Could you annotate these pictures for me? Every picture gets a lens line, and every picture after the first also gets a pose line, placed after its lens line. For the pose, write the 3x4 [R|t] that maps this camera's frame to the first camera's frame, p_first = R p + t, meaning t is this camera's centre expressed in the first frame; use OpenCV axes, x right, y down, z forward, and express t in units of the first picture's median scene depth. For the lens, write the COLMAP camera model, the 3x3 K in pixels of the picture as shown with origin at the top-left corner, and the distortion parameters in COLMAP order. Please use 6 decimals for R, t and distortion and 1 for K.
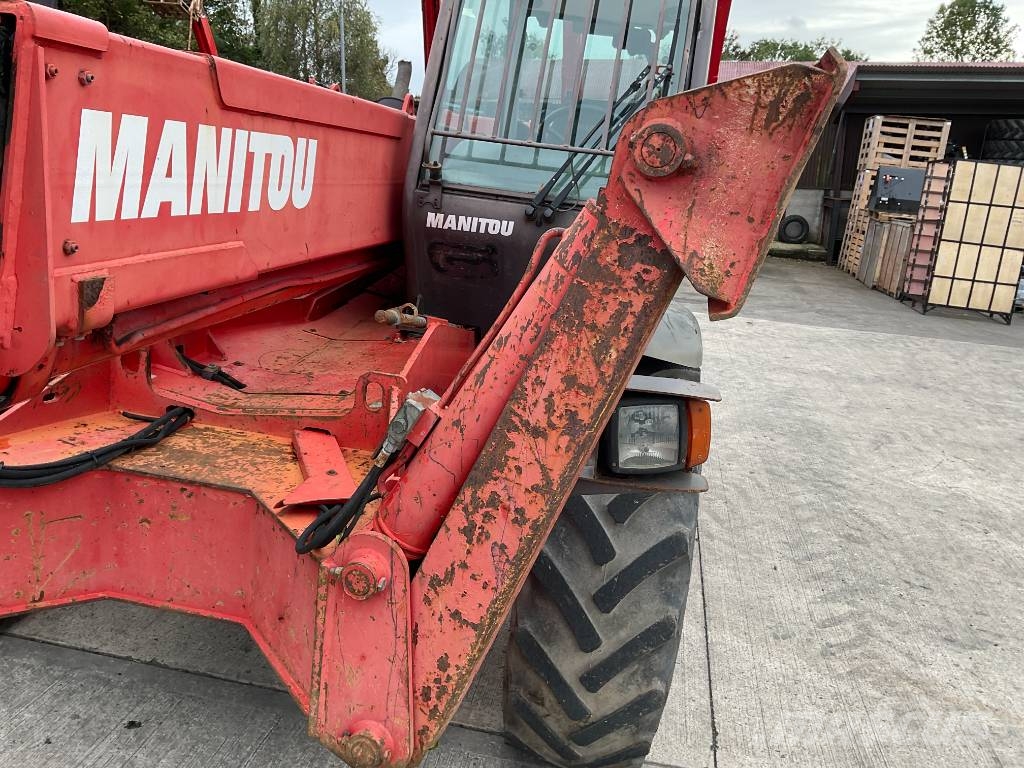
lens RADIAL K [[842.7, 0, 507.2], [0, 842.7, 382.5], [0, 0, 1]] dist [0.121289, -0.240124]
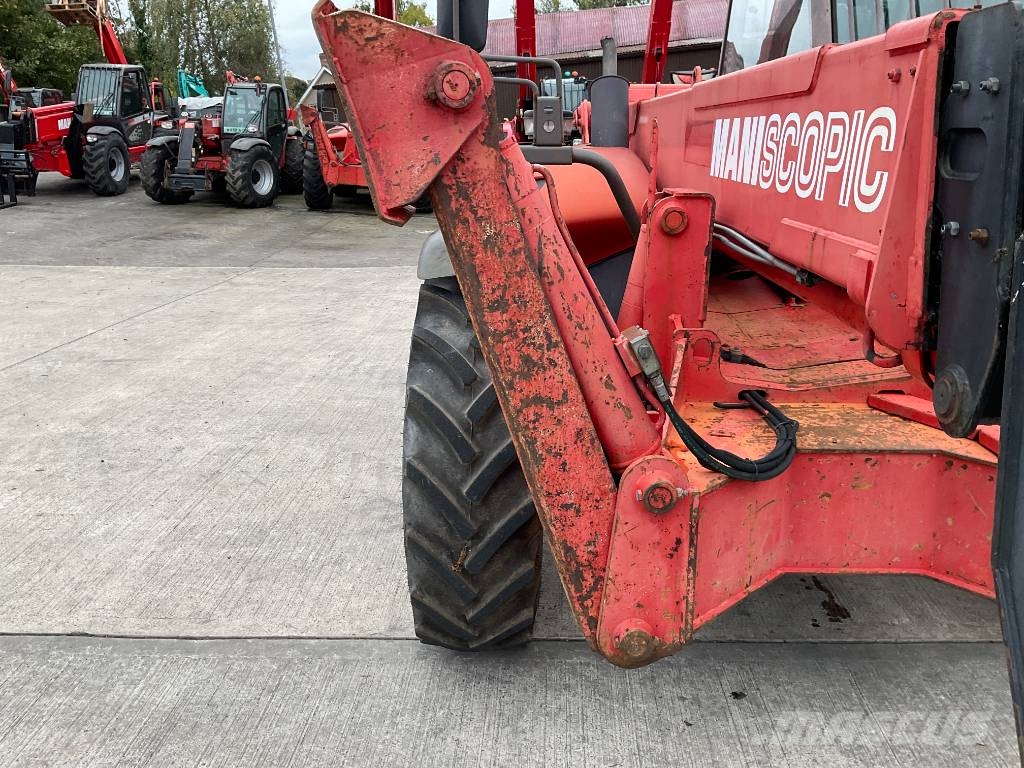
lens RADIAL K [[843.2, 0, 509.3], [0, 843.2, 380.1], [0, 0, 1]] dist [0.100438, -0.191707]
pose [[0.983580, -0.153403, 0.095063, -0.993890], [0.149826, 0.987745, 0.043730, -0.095544], [-0.100606, -0.028769, 0.994510, -0.015714]]
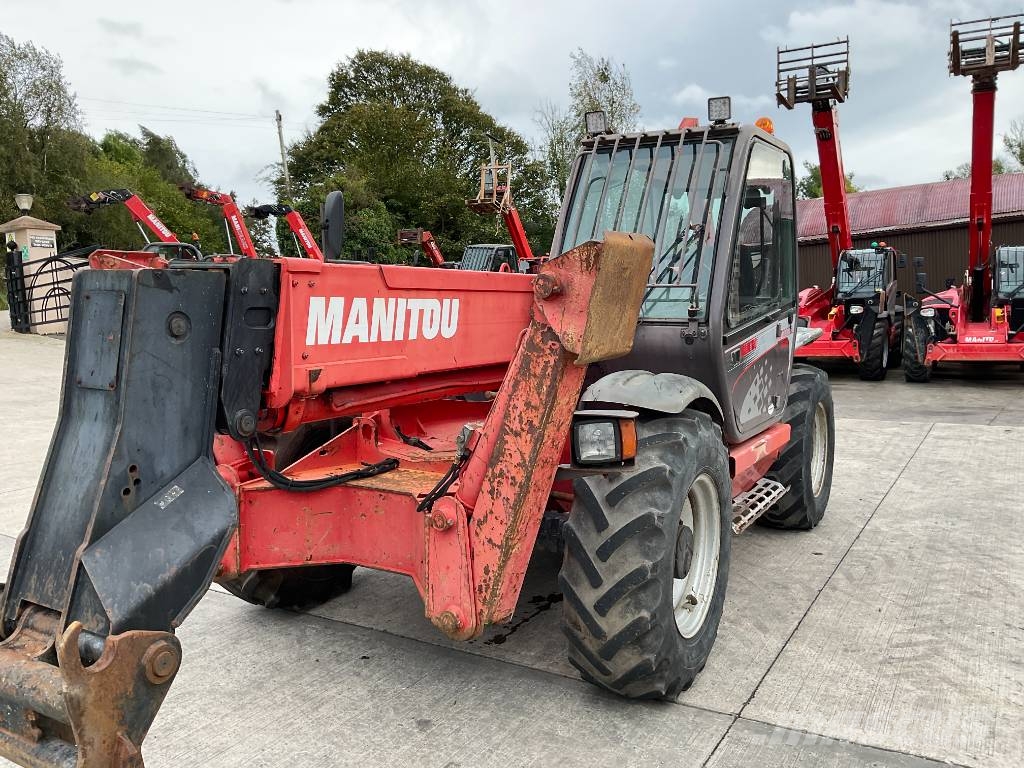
lens RADIAL K [[843.2, 0, 509.3], [0, 843.2, 380.1], [0, 0, 1]] dist [0.100438, -0.191707]
pose [[0.931981, -0.073854, -0.354905, 0.571551], [0.010158, 0.983963, -0.178085, 0.226098], [0.362366, 0.162366, 0.917784, -0.628222]]
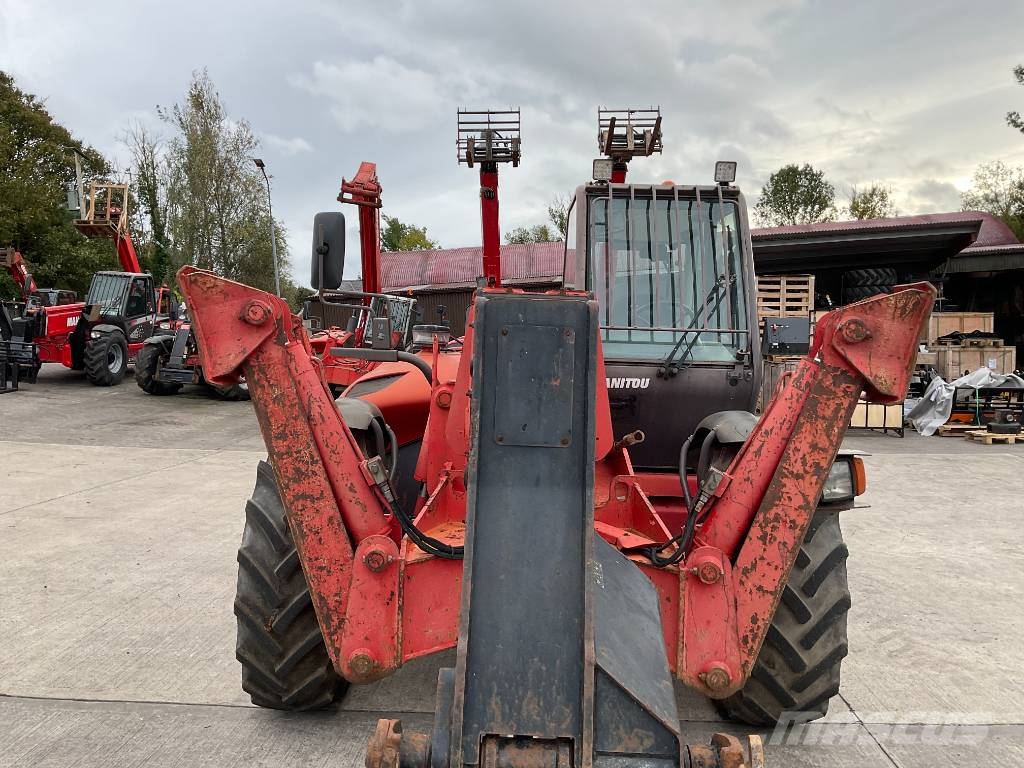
lens RADIAL K [[839.8, 0, 508.8], [0, 839.8, 380.7], [0, 0, 1]] dist [0.096464, -0.186275]
pose [[0.986573, -0.092771, 0.134416, -0.686324], [0.117597, 0.974625, -0.190467, 0.110111], [-0.113335, 0.203716, 0.972448, -0.674253]]
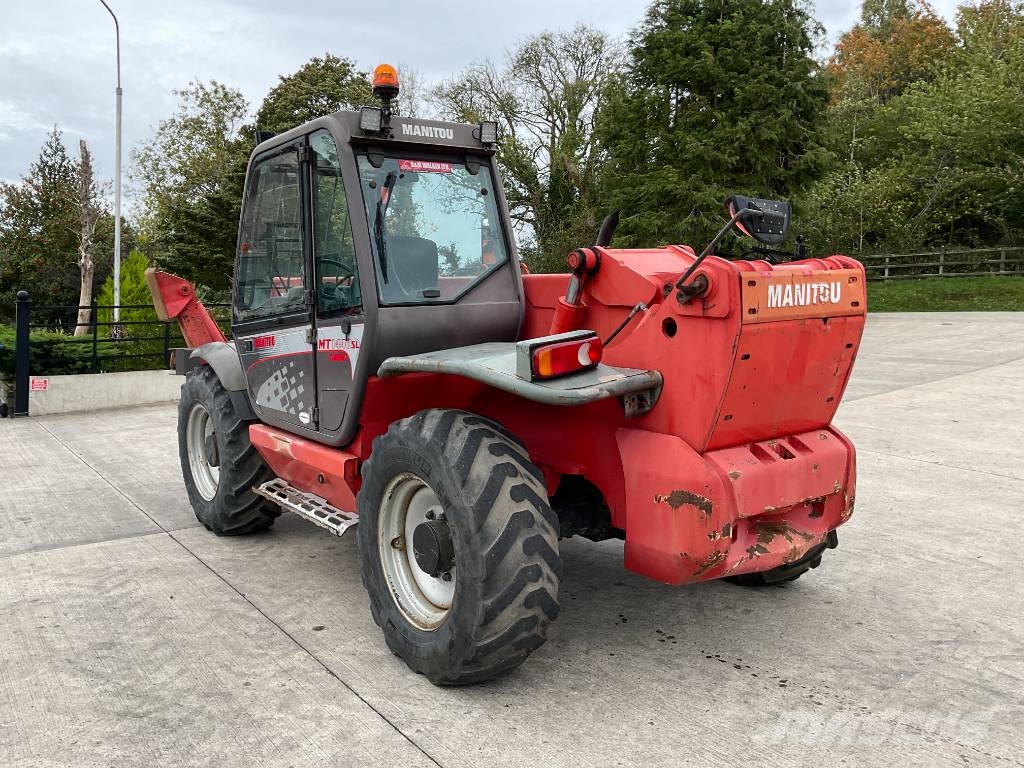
lens RADIAL K [[843.2, 0, 509.3], [0, 843.2, 380.1], [0, 0, 1]] dist [0.100438, -0.191707]
pose [[-0.688525, -0.017633, -0.724999, 1.794483], [-0.246090, 0.946068, 0.210700, -0.936379], [0.682183, 0.323487, -0.655731, 4.164218]]
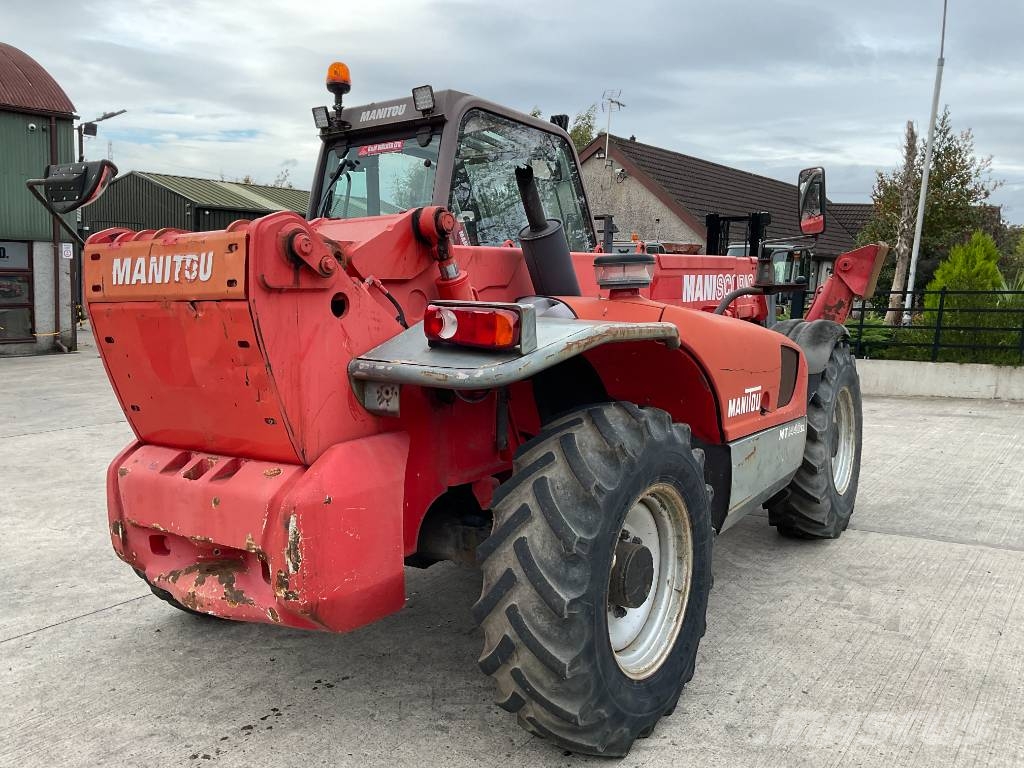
lens RADIAL K [[841.0, 0, 502.8], [0, 841.0, 385.3], [0, 0, 1]] dist [0.093919, -0.184255]
pose [[-0.900556, -0.143013, 0.410543, -1.130284], [0.029128, 0.922372, 0.385204, -1.238221], [-0.433762, 0.358856, -0.826482, 4.340213]]
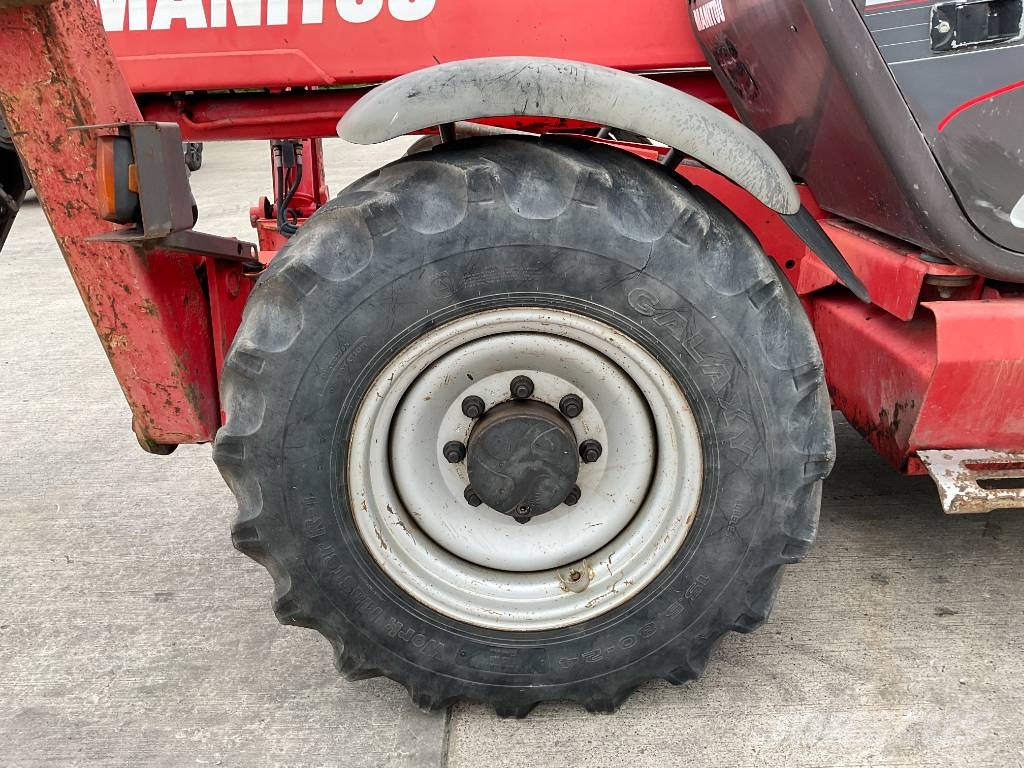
lens RADIAL K [[843.2, 0, 509.3], [0, 843.2, 380.1], [0, 0, 1]] dist [0.100438, -0.191707]
pose [[0.155418, 0.204467, -0.966457, 1.081269], [-0.191948, 0.965949, 0.173491, 0.027365], [0.969021, 0.158546, 0.189373, 1.170168]]
